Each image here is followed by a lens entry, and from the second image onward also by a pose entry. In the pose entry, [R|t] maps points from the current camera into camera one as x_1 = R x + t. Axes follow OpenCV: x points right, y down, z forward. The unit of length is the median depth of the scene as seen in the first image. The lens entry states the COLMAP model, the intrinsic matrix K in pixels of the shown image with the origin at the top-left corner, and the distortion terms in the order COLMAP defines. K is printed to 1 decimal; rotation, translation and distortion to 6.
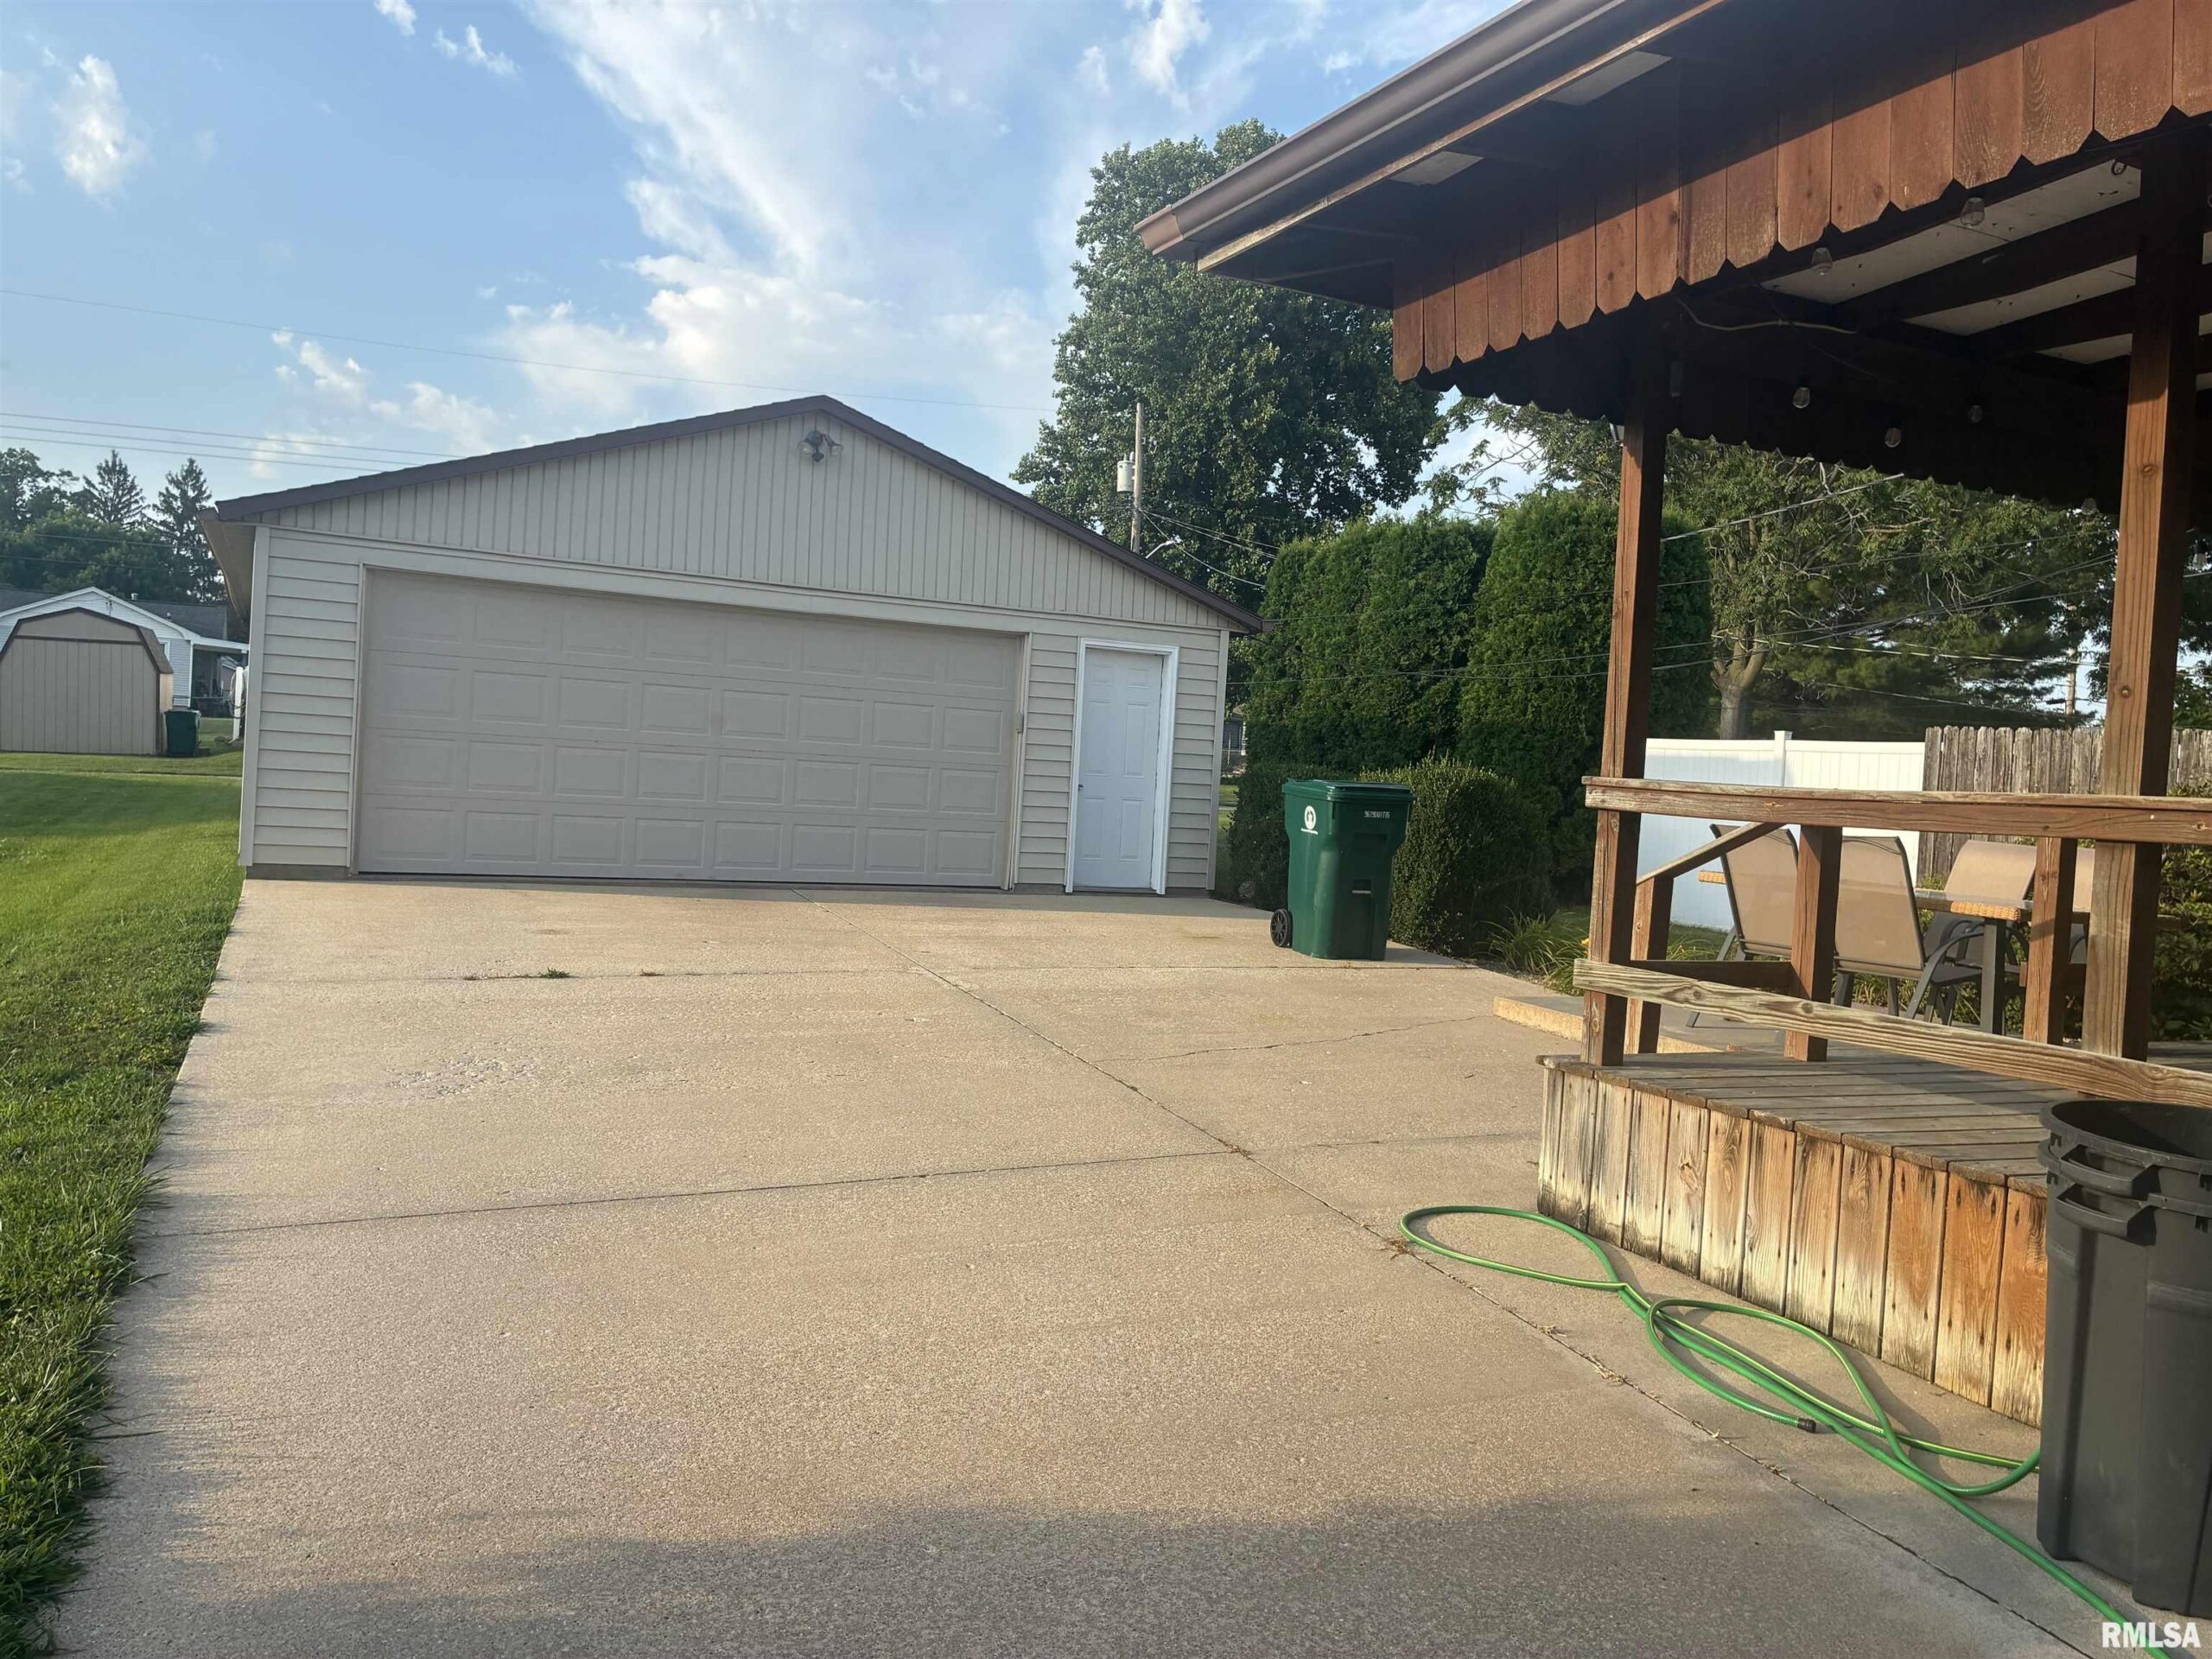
lens RADIAL K [[1696.0, 0, 1106.0], [0, 1696.0, 829.5], [0, 0, 1]] dist [0.074117, -0.101580]
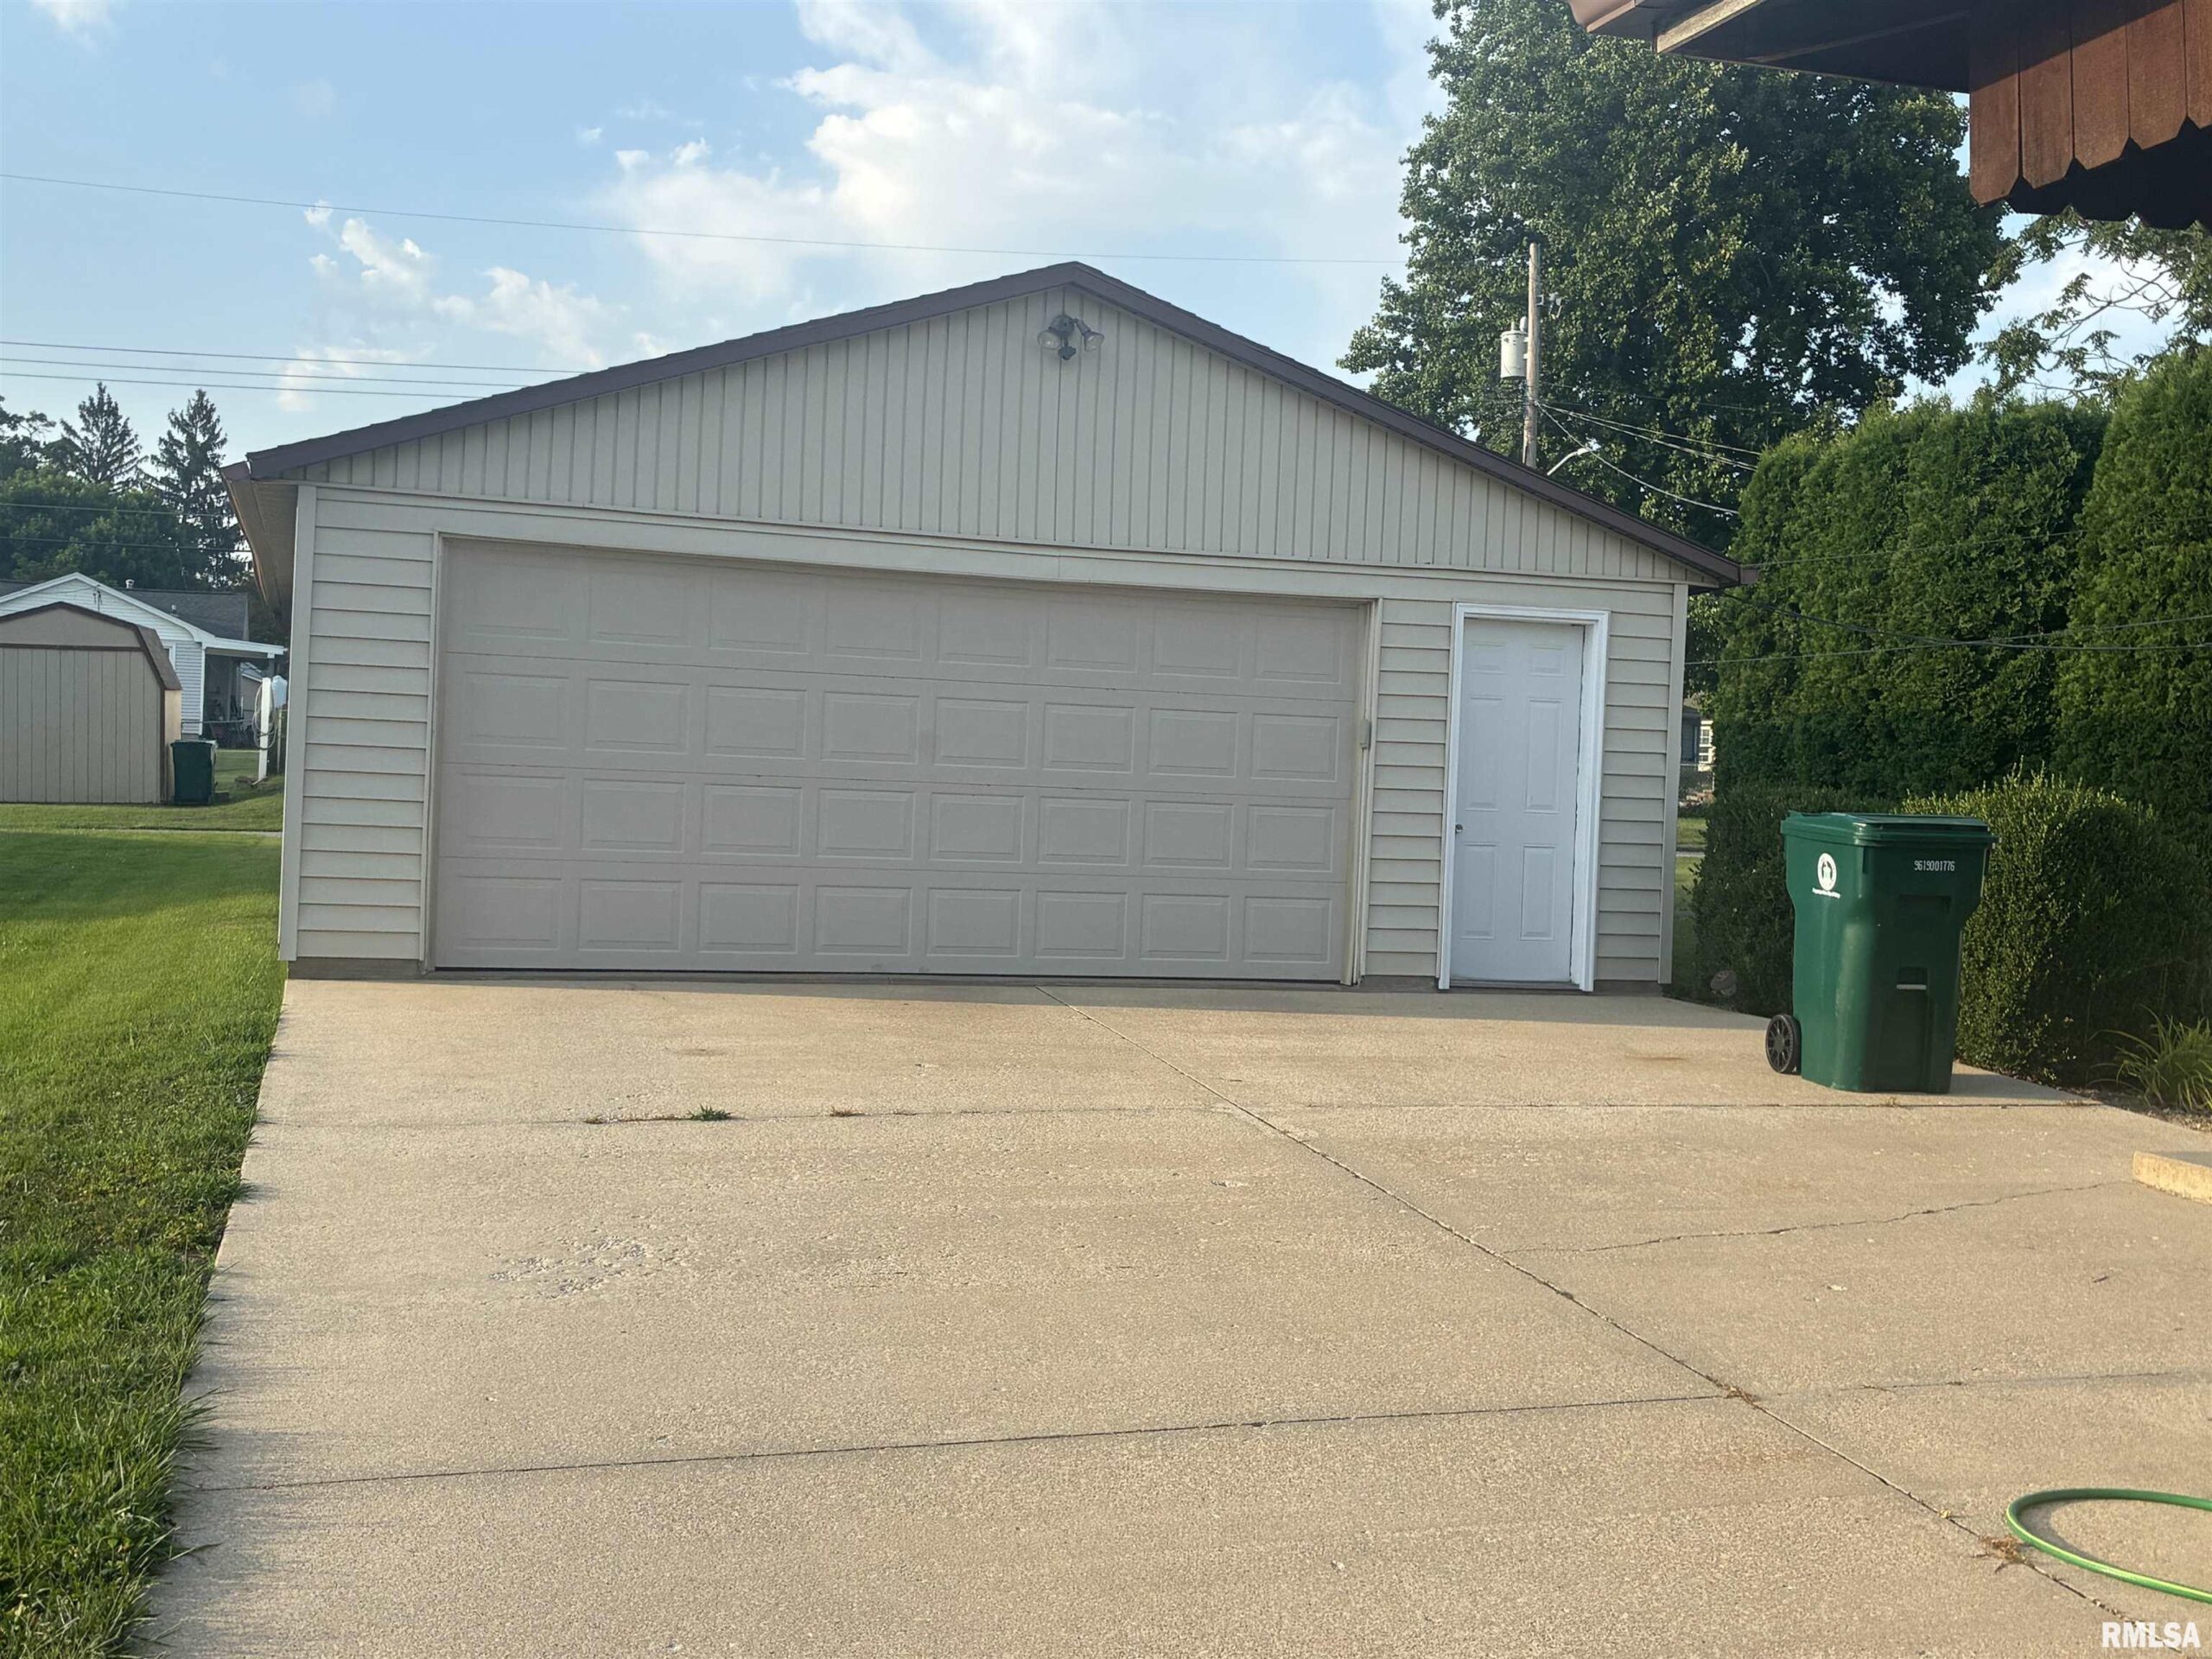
lens RADIAL K [[2546.4, 0, 1106.0], [0, 2546.4, 839.9], [0, 0, 1]] dist [0.028644, -0.041606]
pose [[0.988808, -0.015424, -0.148394, -0.005079], [0.012469, 0.999705, -0.020820, -0.001915], [0.148671, 0.018737, 0.988709, -0.000067]]
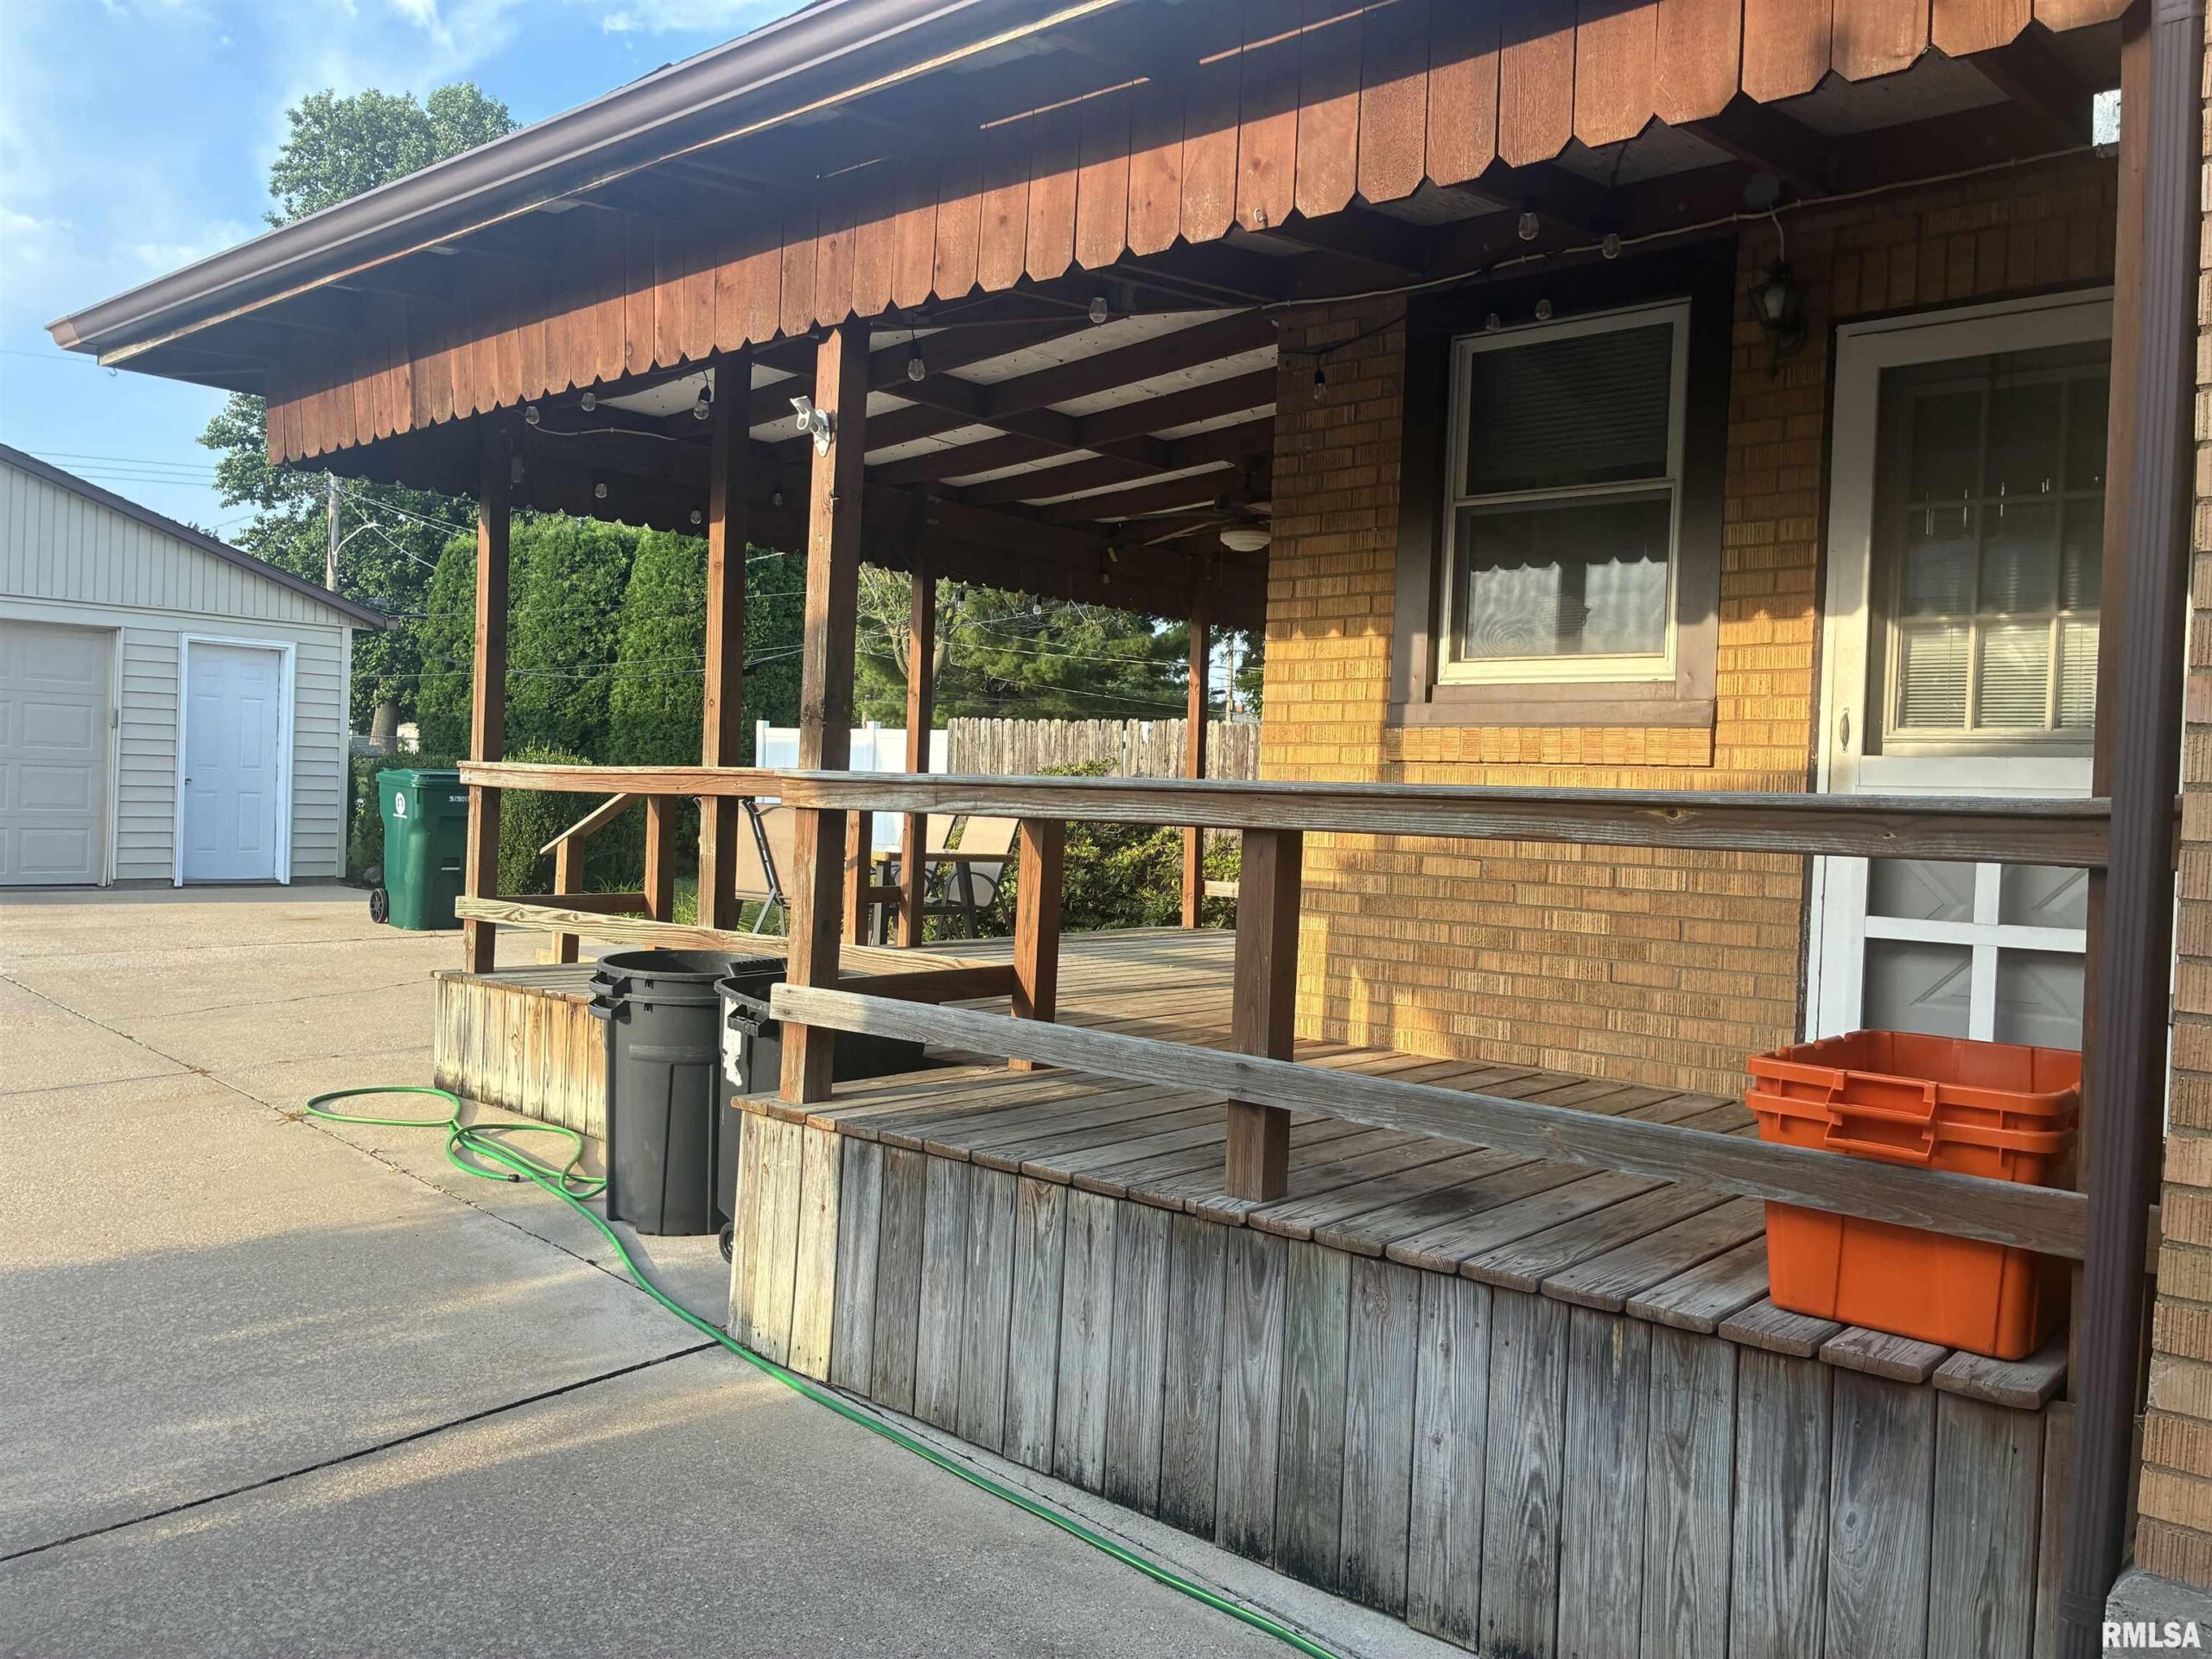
lens RADIAL K [[1666.4, 0, 1107.3], [0, 1666.4, 824.3], [0, 0, 1]] dist [0.007344, 0.003870]
pose [[0.906232, -0.033006, 0.421491, 0.068017], [0.031024, 0.999452, 0.011560, 0.007015], [-0.421641, 0.002600, 0.906759, -0.147496]]
